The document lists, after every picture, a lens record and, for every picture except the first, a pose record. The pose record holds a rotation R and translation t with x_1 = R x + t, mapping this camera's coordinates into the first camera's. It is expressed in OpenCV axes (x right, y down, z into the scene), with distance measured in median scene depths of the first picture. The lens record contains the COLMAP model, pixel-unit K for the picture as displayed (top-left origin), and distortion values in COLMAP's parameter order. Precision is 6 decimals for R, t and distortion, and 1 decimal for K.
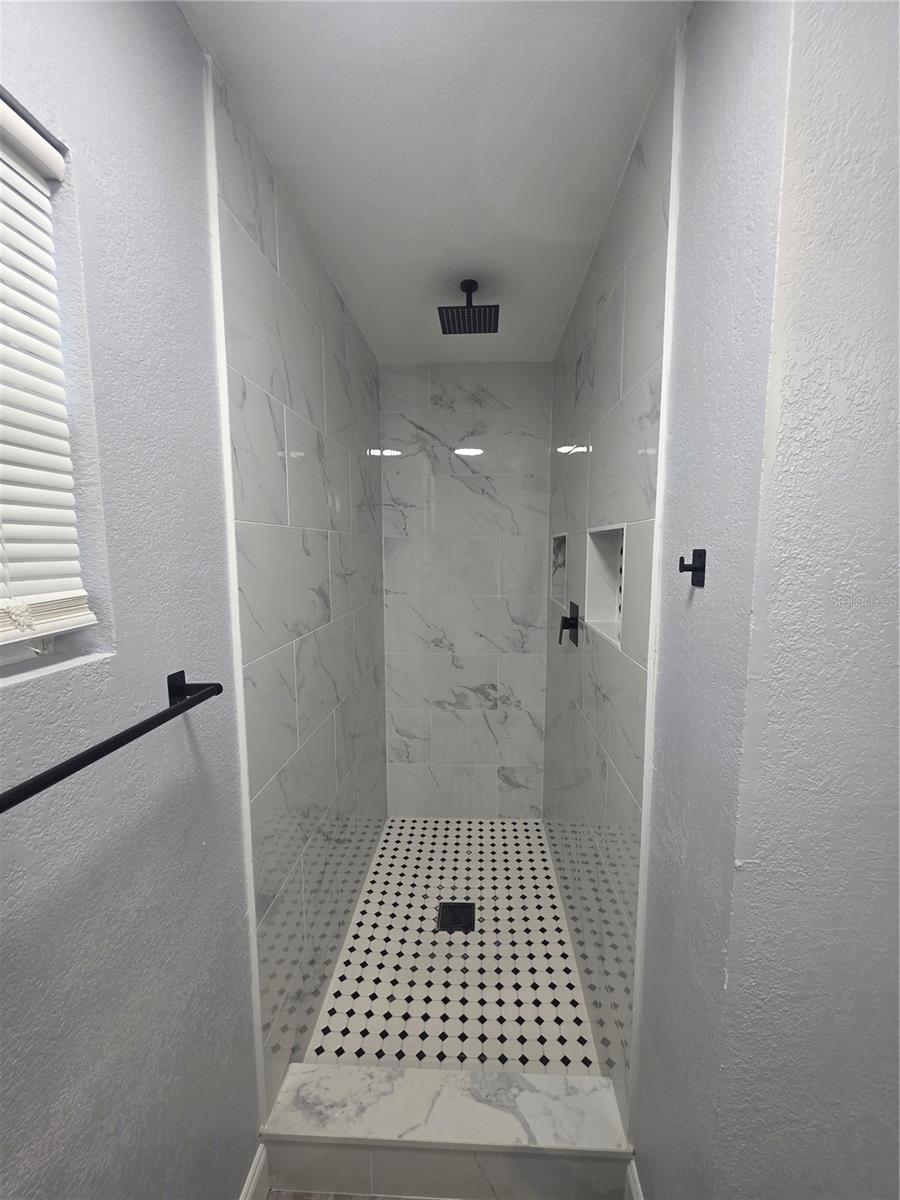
lens RADIAL K [[479.7, 0, 455.5], [0, 479.7, 602.3], [0, 0, 1]] dist [-0.001787, 0.001051]
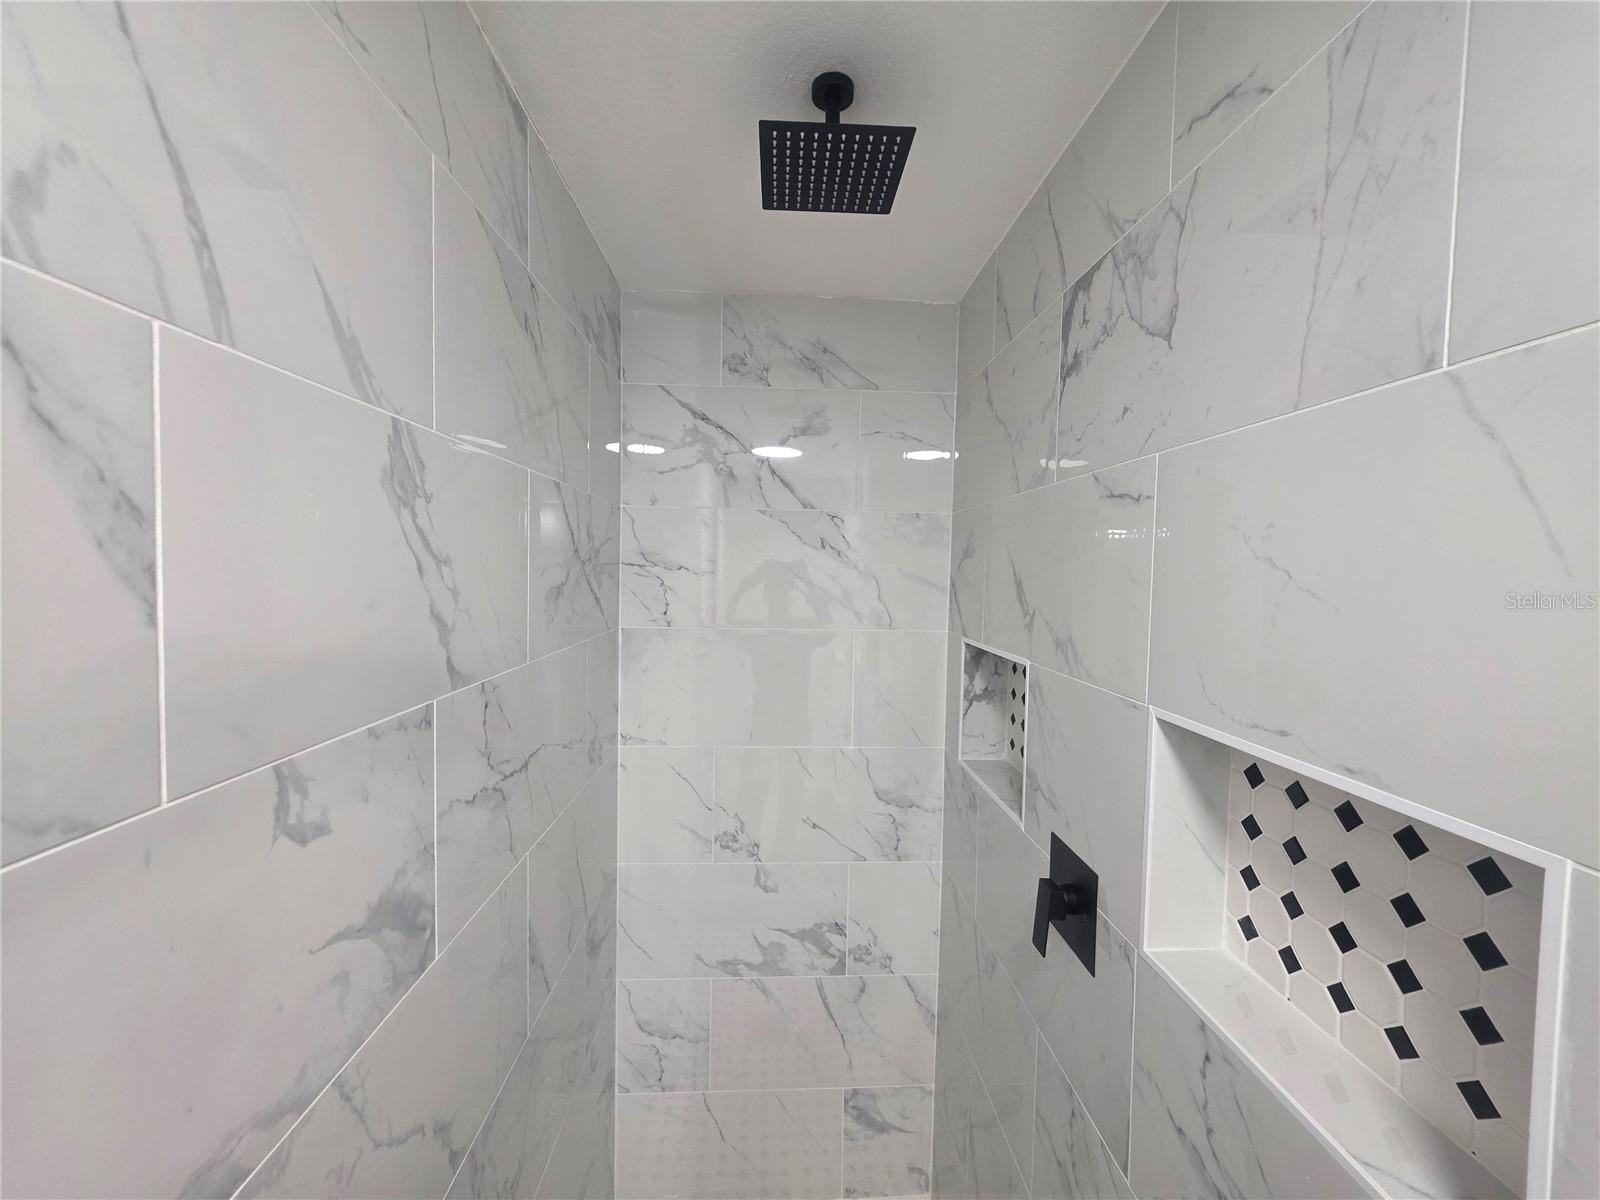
lens RADIAL K [[639.1, 0, 804.3], [0, 639.1, 593.5], [0, 0, 1]] dist [-0.001850, 0.000333]
pose [[0.994733, 0.016423, 0.101174, -0.029882], [-0.008856, 0.997160, -0.074786, -0.125311], [-0.102115, 0.073496, 0.992054, 0.328668]]
